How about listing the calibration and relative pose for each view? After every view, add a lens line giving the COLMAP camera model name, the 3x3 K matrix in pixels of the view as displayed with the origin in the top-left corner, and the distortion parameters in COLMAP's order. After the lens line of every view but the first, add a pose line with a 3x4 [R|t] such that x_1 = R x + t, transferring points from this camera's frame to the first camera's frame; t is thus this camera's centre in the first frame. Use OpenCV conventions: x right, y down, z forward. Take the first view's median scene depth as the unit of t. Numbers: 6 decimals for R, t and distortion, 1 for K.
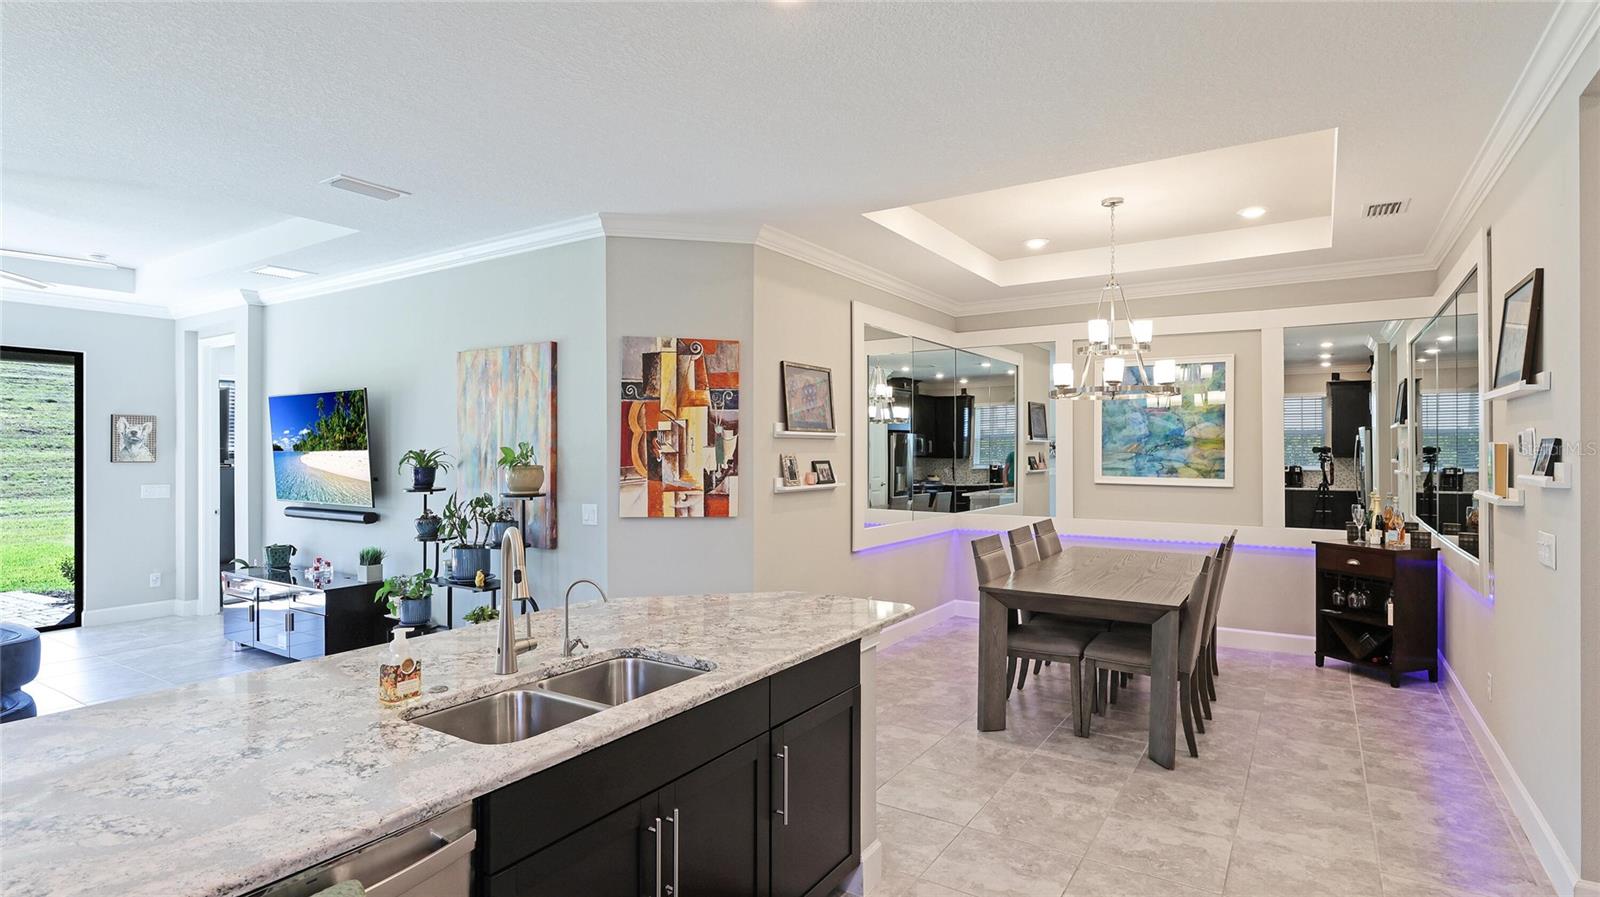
lens RADIAL K [[807.0, 0, 798.7], [0, 807.0, 445.2], [0, 0, 1]] dist [-0.002424, -0.001002]
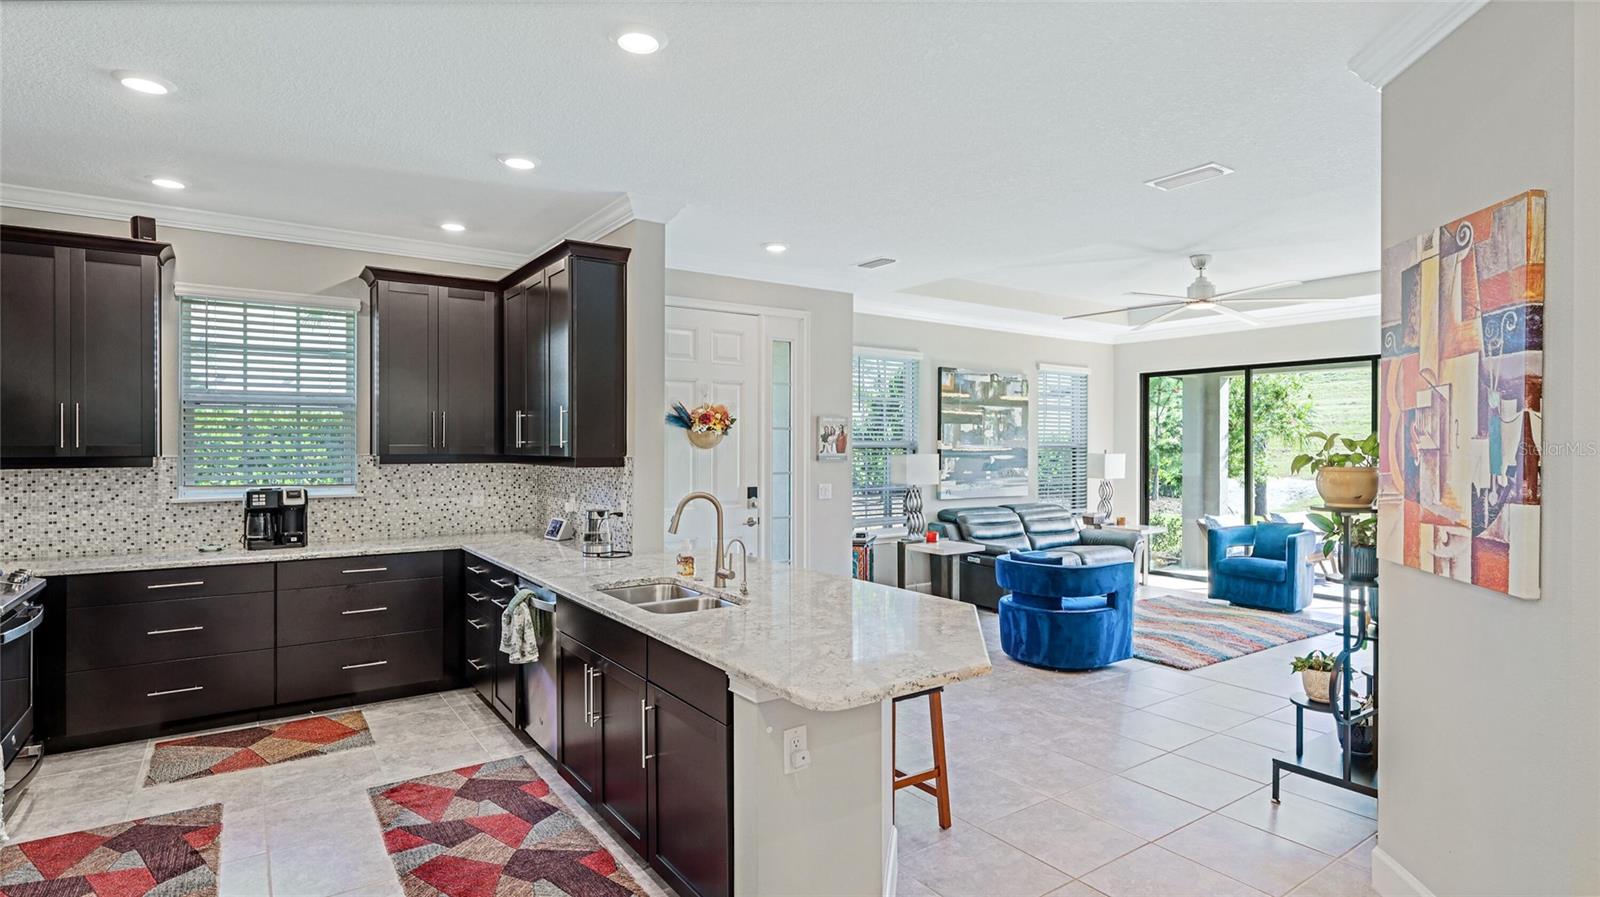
lens RADIAL K [[807.0, 0, 798.1], [0, 807.0, 443.1], [0, 0, 1]] dist [-0.002424, -0.001002]
pose [[-0.373561, -0.002162, -0.927603, 0.425036], [0.004939, 0.999978, -0.004320, 0.004731], [0.927593, -0.006196, -0.373542, 0.722945]]
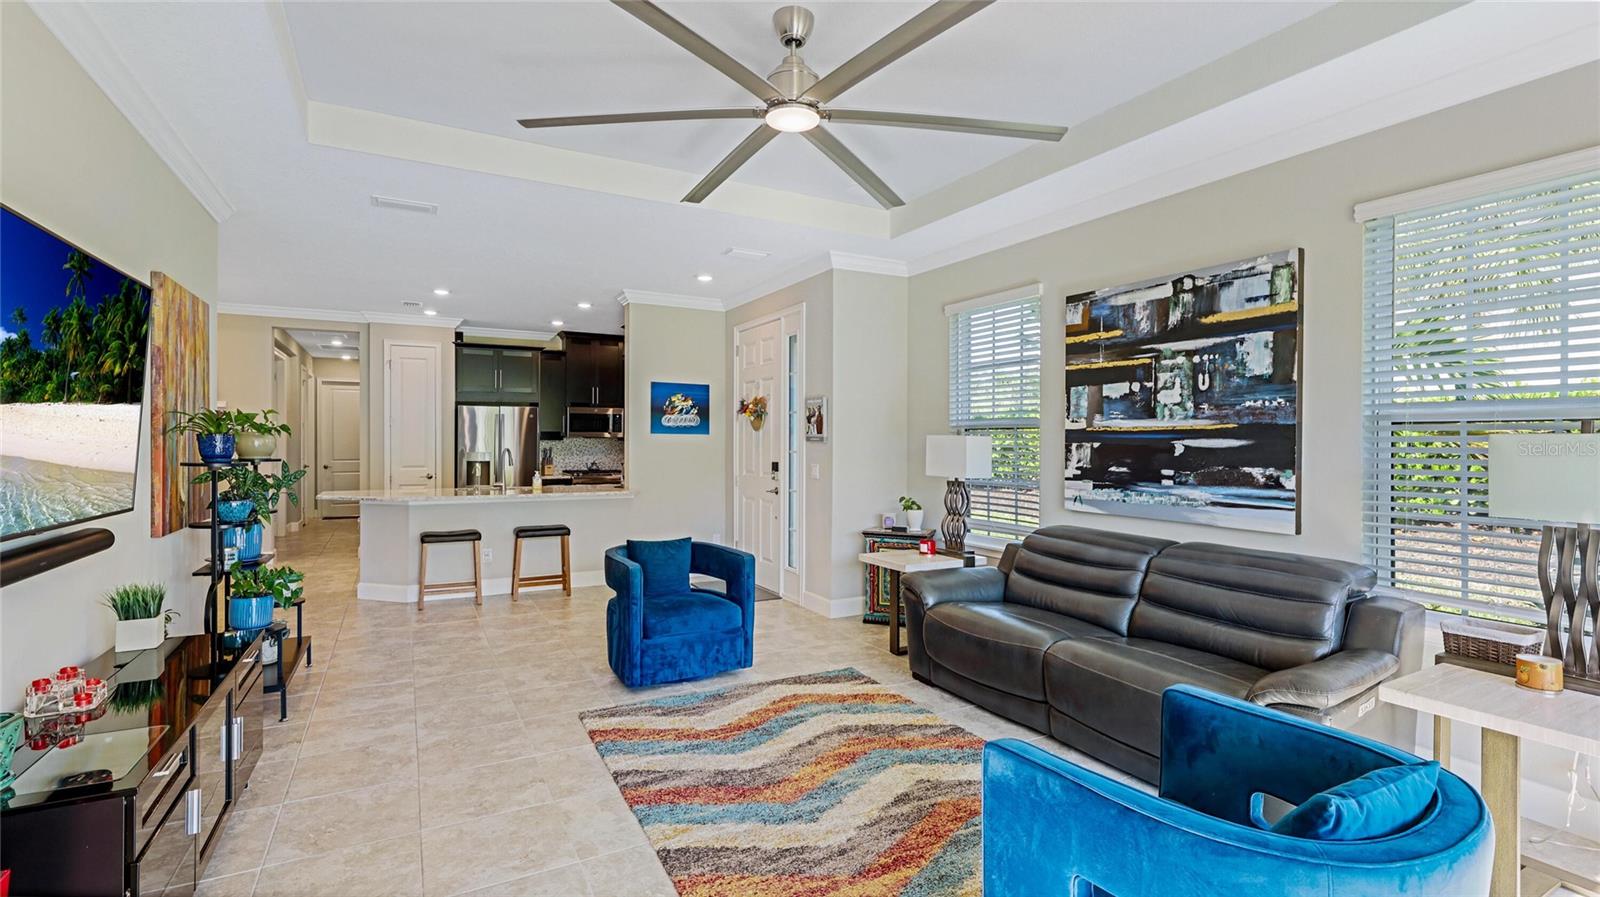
lens RADIAL K [[722.1, 0, 788.6], [0, 722.1, 444.3], [0, 0, 1]] dist [0.003543, 0.001148]
pose [[-0.876846, -0.005451, 0.480740, -1.227697], [-0.007561, 0.999968, -0.002454, 0.033863], [-0.480712, -0.005786, -0.876860, 1.310723]]
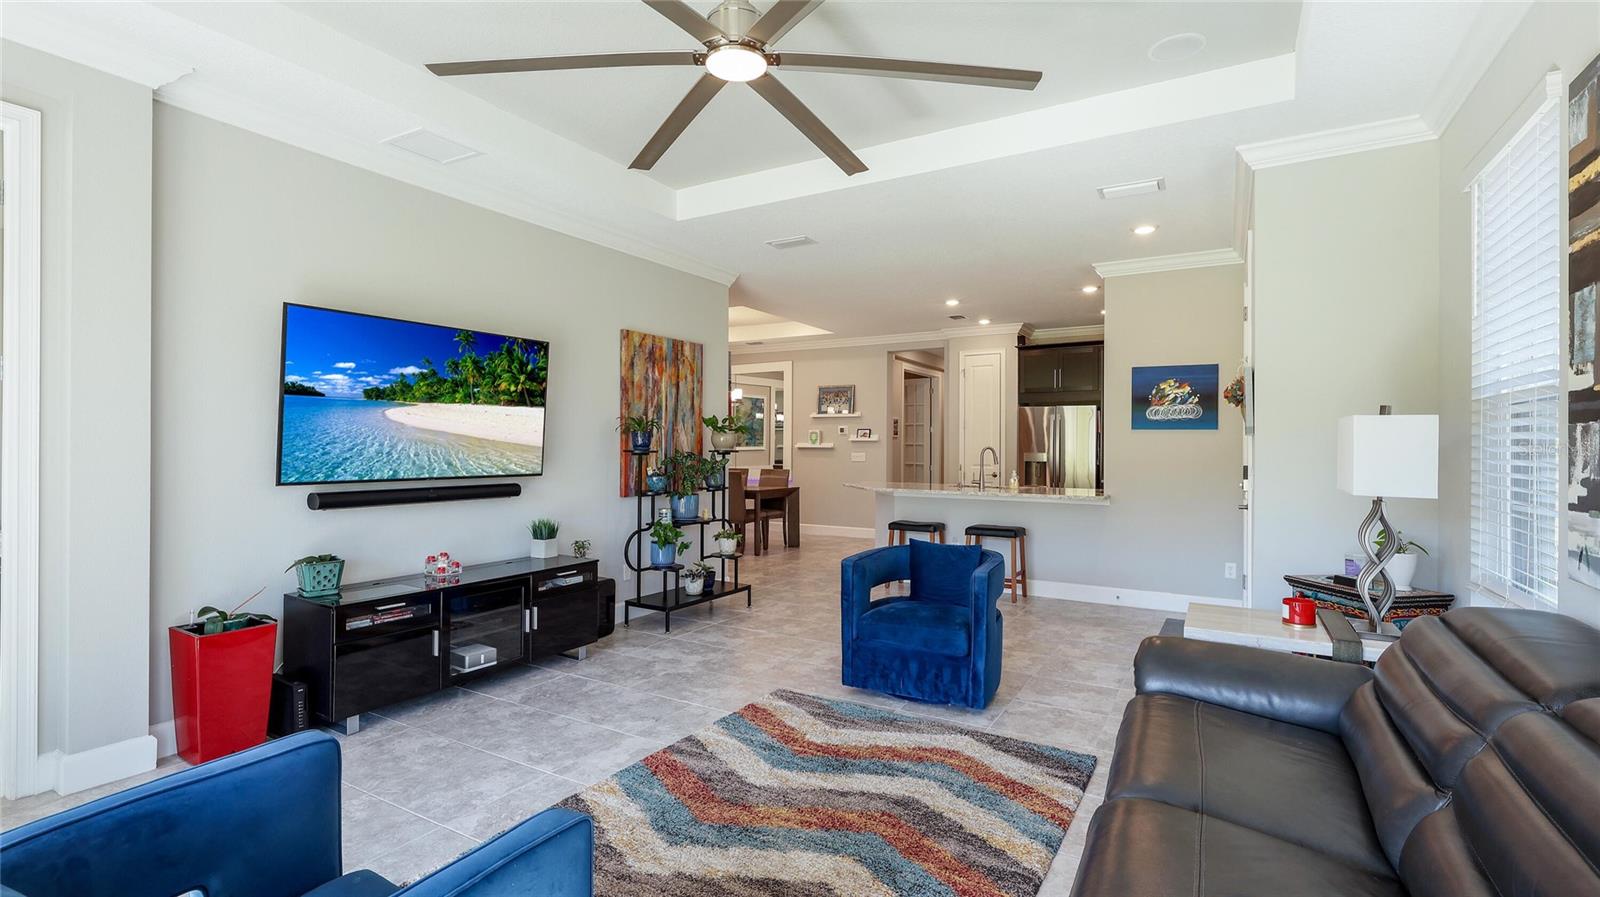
lens RADIAL K [[722.1, 0, 801.3], [0, 722.1, 450.1], [0, 0, 1]] dist [0.003543, 0.001148]
pose [[-0.046938, -0.006808, 0.998875, -1.453870], [-0.011870, 0.999910, 0.006257, 0.043281], [-0.998827, -0.011562, -0.047015, 0.811700]]
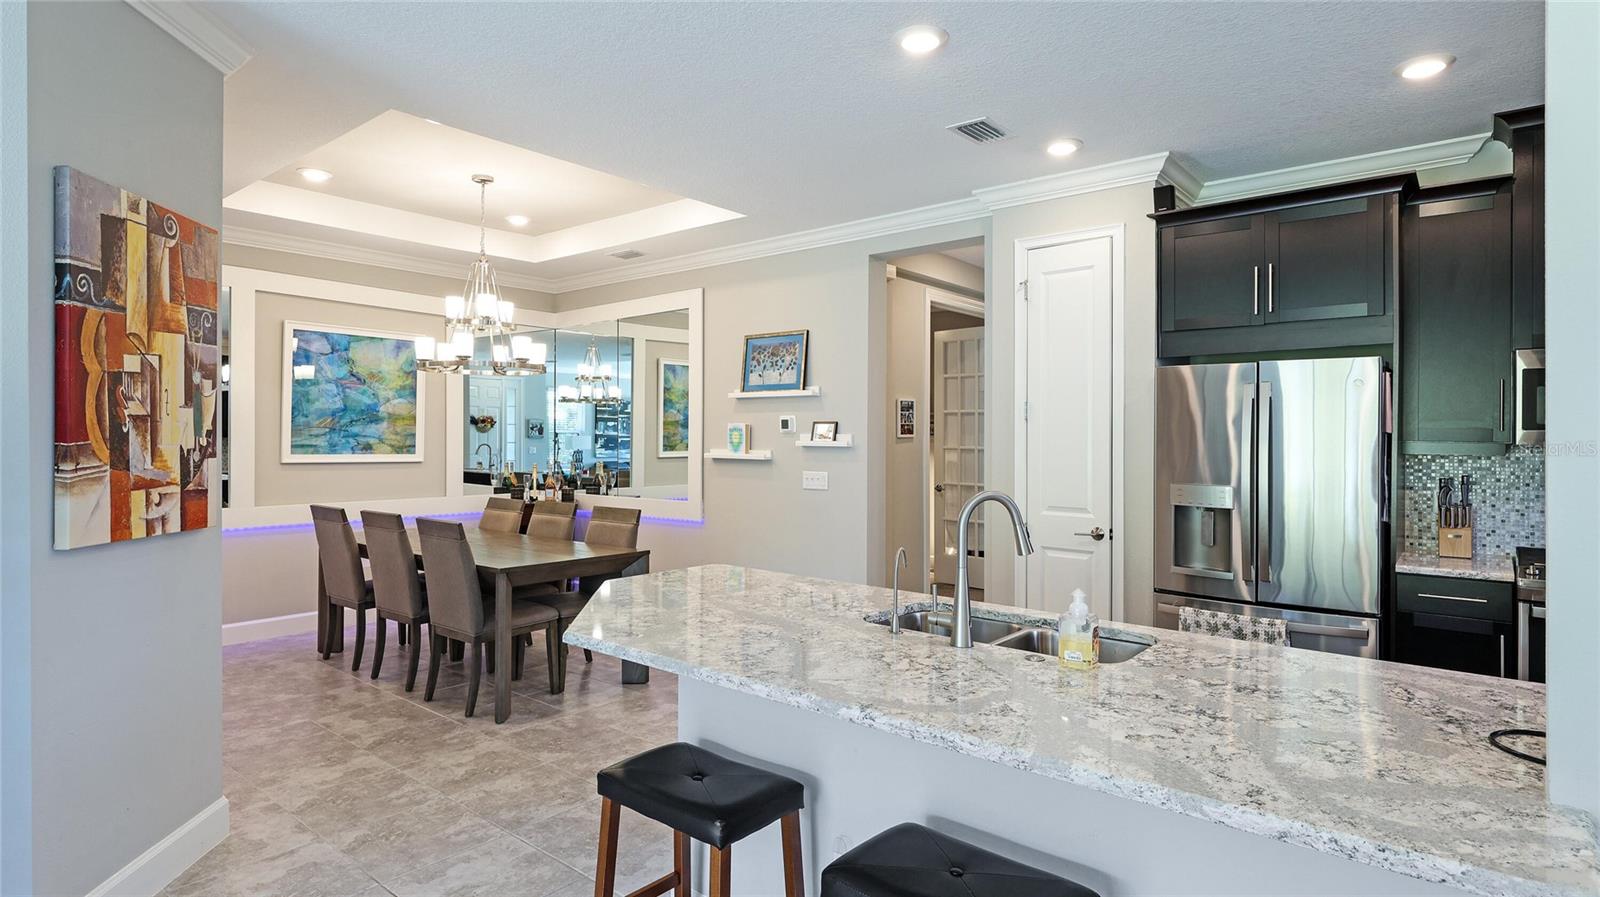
lens RADIAL K [[835.6, 0, 800.7], [0, 835.6, 434.3], [0, 0, 1]] dist [-0.000246, -0.000054]
pose [[0.119843, 0.004081, 0.992785, -0.573821], [-0.012292, 0.999921, -0.002627, 0.015575], [-0.992717, -0.011889, 0.119883, 0.450639]]
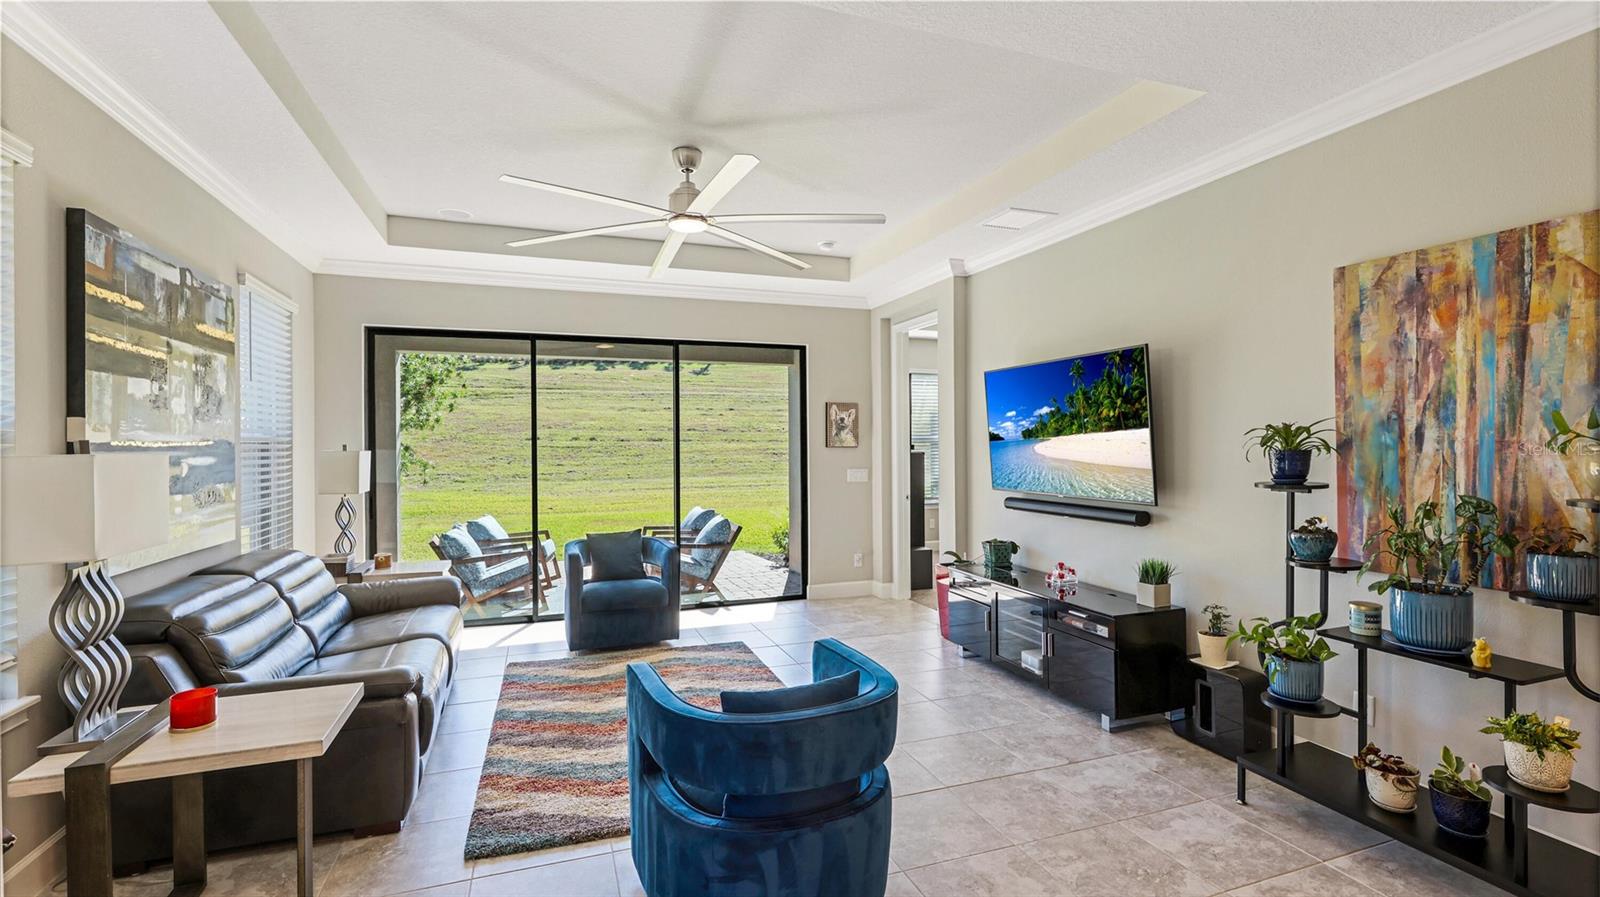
lens RADIAL K [[722.1, 0, 801.2], [0, 722.1, 443.8], [0, 0, 1]] dist [0.003543, 0.001148]
pose [[0.798869, -0.004541, -0.601488, -0.422510], [0.010308, 0.999928, 0.006141, 0.013967], [0.601417, -0.011106, 0.798858, 0.300990]]
